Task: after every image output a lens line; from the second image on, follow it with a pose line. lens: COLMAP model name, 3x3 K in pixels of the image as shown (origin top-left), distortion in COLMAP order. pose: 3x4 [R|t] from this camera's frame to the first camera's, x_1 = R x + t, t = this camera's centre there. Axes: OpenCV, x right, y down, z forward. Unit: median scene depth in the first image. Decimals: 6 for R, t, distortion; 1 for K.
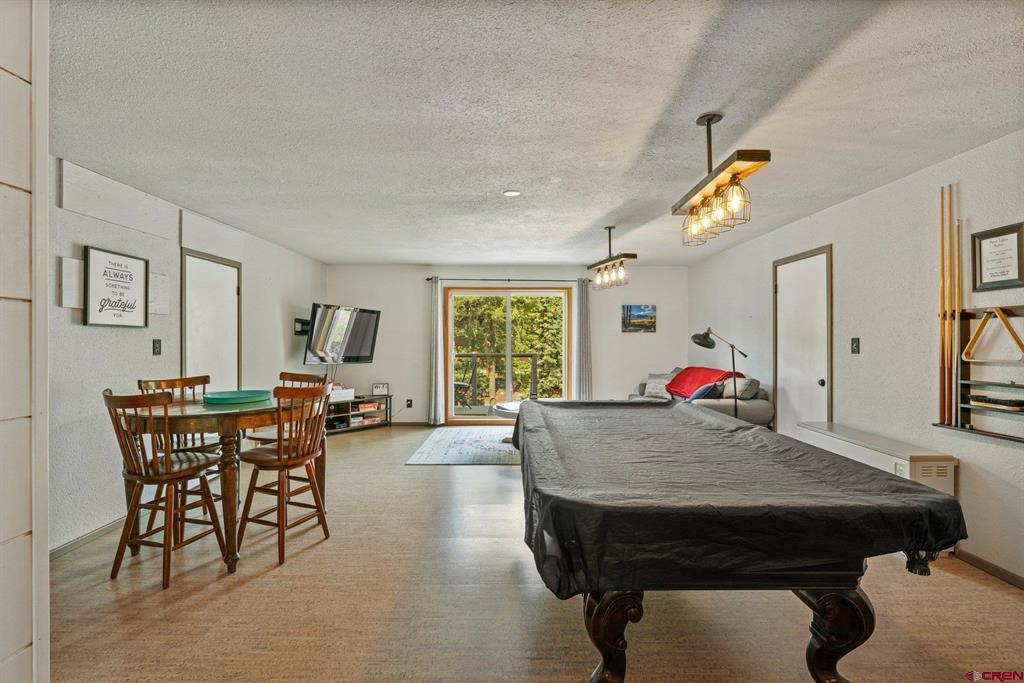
lens RADIAL K [[462.5, 0, 512.2], [0, 462.5, 340.9], [0, 0, 1]] dist [-0.001598, 0.000009]
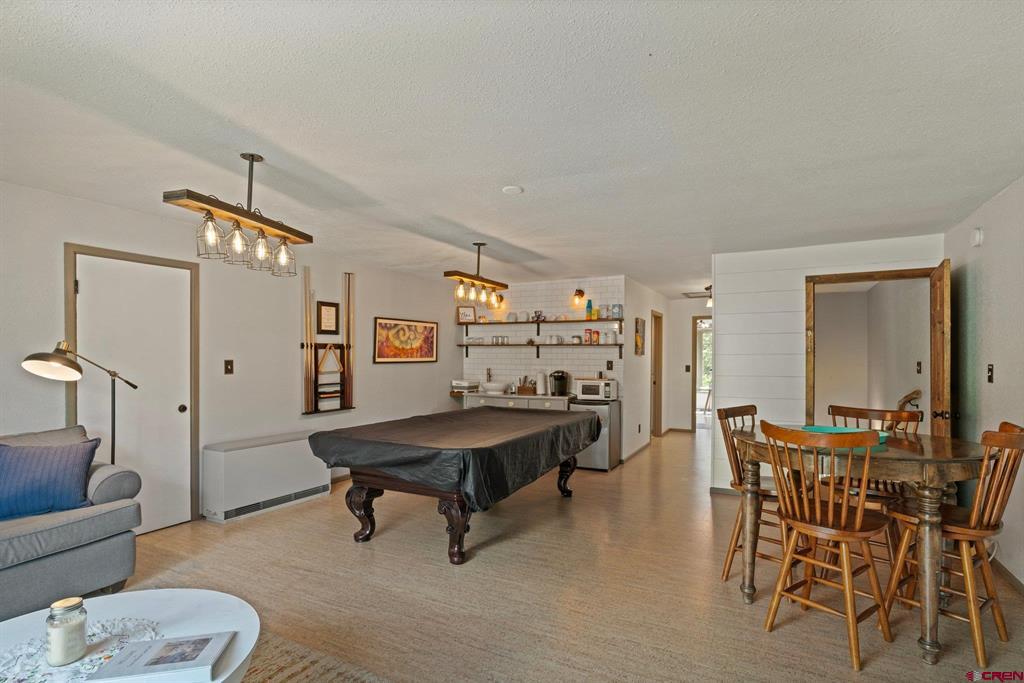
lens RADIAL K [[518.3, 0, 512.1], [0, 518.3, 347.8], [0, 0, 1]] dist [-0.002450, 0.003160]
pose [[-0.887122, 0.011086, 0.461401, -0.549564], [0.004416, 0.999870, -0.015533, -0.016849], [-0.461513, -0.011742, -0.887056, 2.287335]]
